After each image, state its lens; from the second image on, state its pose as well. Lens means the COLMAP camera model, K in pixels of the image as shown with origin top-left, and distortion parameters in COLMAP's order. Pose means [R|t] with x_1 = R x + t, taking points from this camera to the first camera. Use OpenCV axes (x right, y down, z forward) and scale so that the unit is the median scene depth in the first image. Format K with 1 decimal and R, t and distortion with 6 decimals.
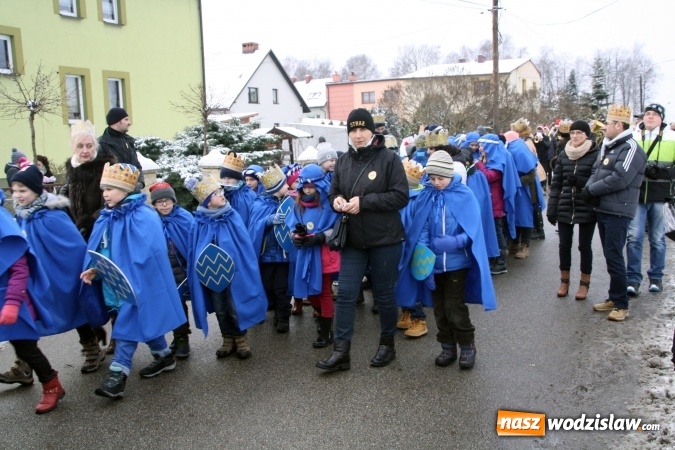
lens RADIAL K [[649.6, 0, 357.8], [0, 649.6, 215.9], [0, 0, 1]] dist [-0.011147, 0.000000]
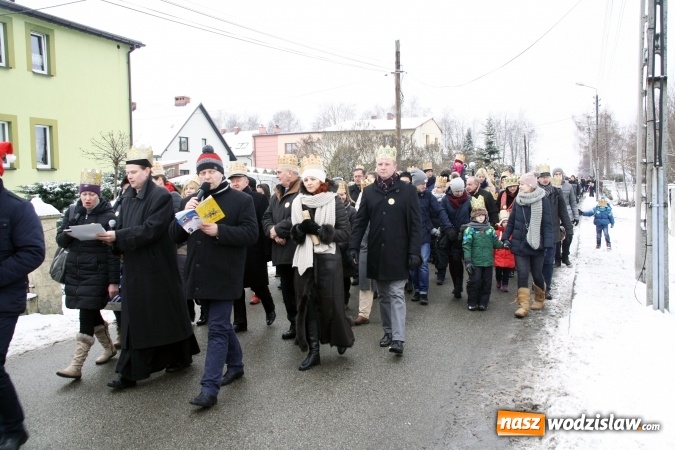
lens RADIAL K [[575.3, 0, 349.1], [0, 575.3, 226.6], [0, 0, 1]] dist [-0.105850, 0.137307]
pose [[0.994303, 0.007804, 0.106304, 0.014642], [-0.003021, 0.998979, -0.045085, -0.004545], [-0.106547, 0.044507, 0.993311, 0.024060]]
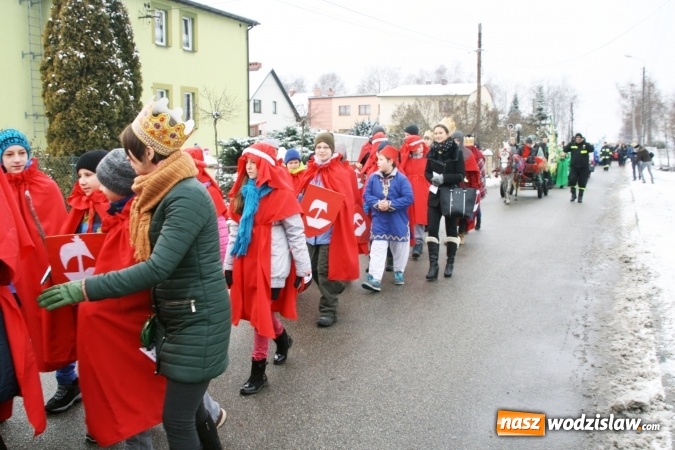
lens RADIAL K [[615.2, 0, 319.6], [0, 615.2, 223.7], [0, 0, 1]] dist [-0.080798, 0.000000]
pose [[0.998639, 0.024184, 0.046209, -0.092375], [-0.024473, 0.999684, 0.005687, 0.020413], [-0.046057, -0.006810, 0.998916, -0.129225]]
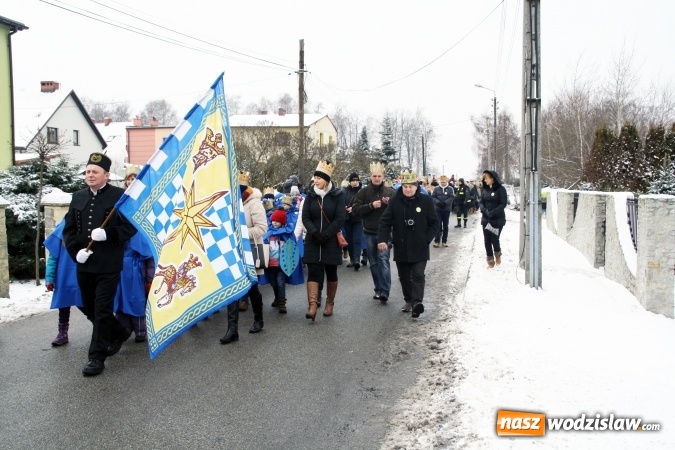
lens RADIAL K [[668.6, 0, 324.5], [0, 668.6, 233.4], [0, 0, 1]] dist [-0.027670, 0.000000]
pose [[0.965138, 0.014197, 0.261355, -0.025912], [-0.001466, 0.998805, -0.048844, 0.008423], [-0.261736, 0.046758, 0.964006, -0.058647]]
